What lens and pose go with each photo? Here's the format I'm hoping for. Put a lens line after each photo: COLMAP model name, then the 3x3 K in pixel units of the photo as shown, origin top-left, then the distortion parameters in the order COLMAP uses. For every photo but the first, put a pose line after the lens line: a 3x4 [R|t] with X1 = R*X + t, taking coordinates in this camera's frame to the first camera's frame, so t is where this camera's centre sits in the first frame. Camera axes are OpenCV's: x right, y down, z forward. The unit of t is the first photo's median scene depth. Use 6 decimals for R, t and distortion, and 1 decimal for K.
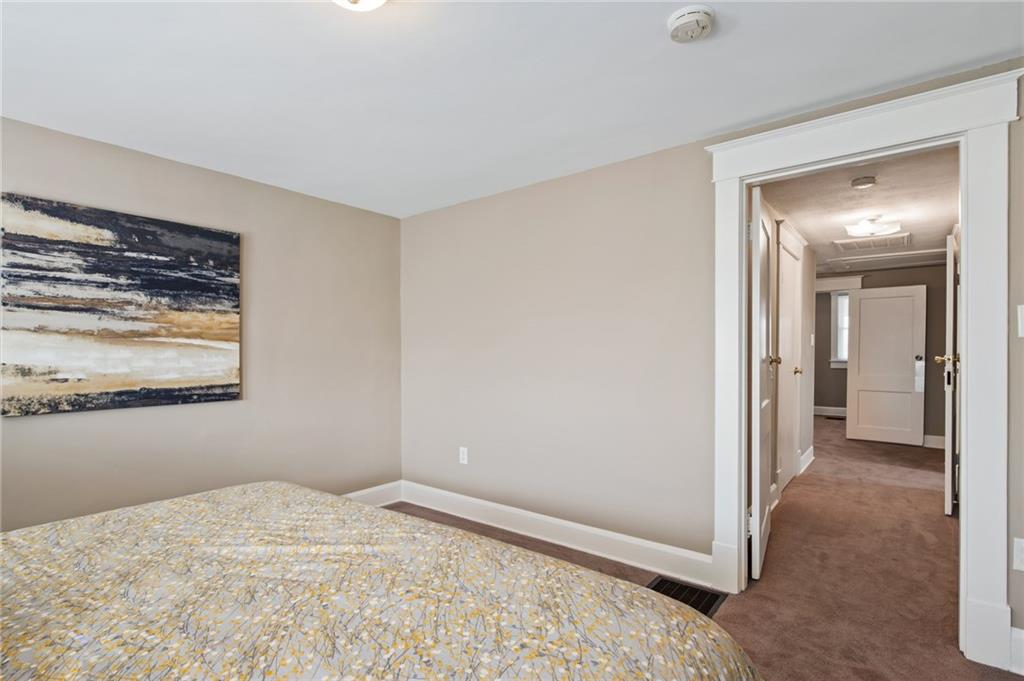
lens RADIAL K [[493.2, 0, 525.5], [0, 493.2, 351.8], [0, 0, 1]] dist [-0.001376, -0.000218]
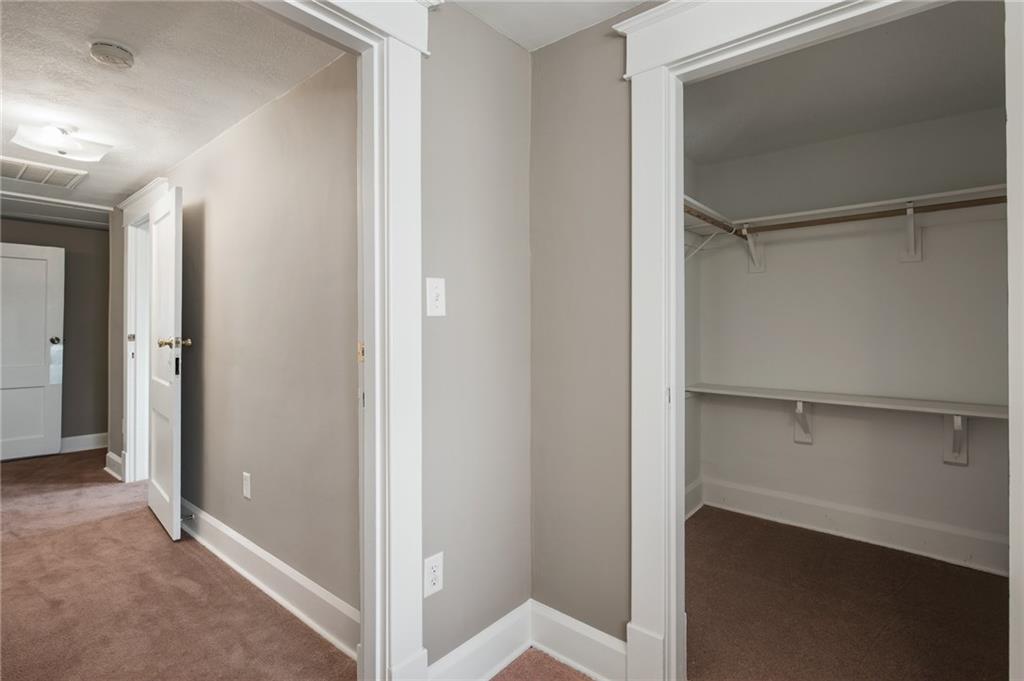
lens RADIAL K [[492.2, 0, 512.8], [0, 492.2, 327.0], [0, 0, 1]] dist [-0.000299, 0.000024]
pose [[0.044153, 0.005784, 0.999008, 0.084444], [0.003581, 0.999976, -0.005948, -0.002848], [-0.999018, 0.003841, 0.044131, 0.387480]]
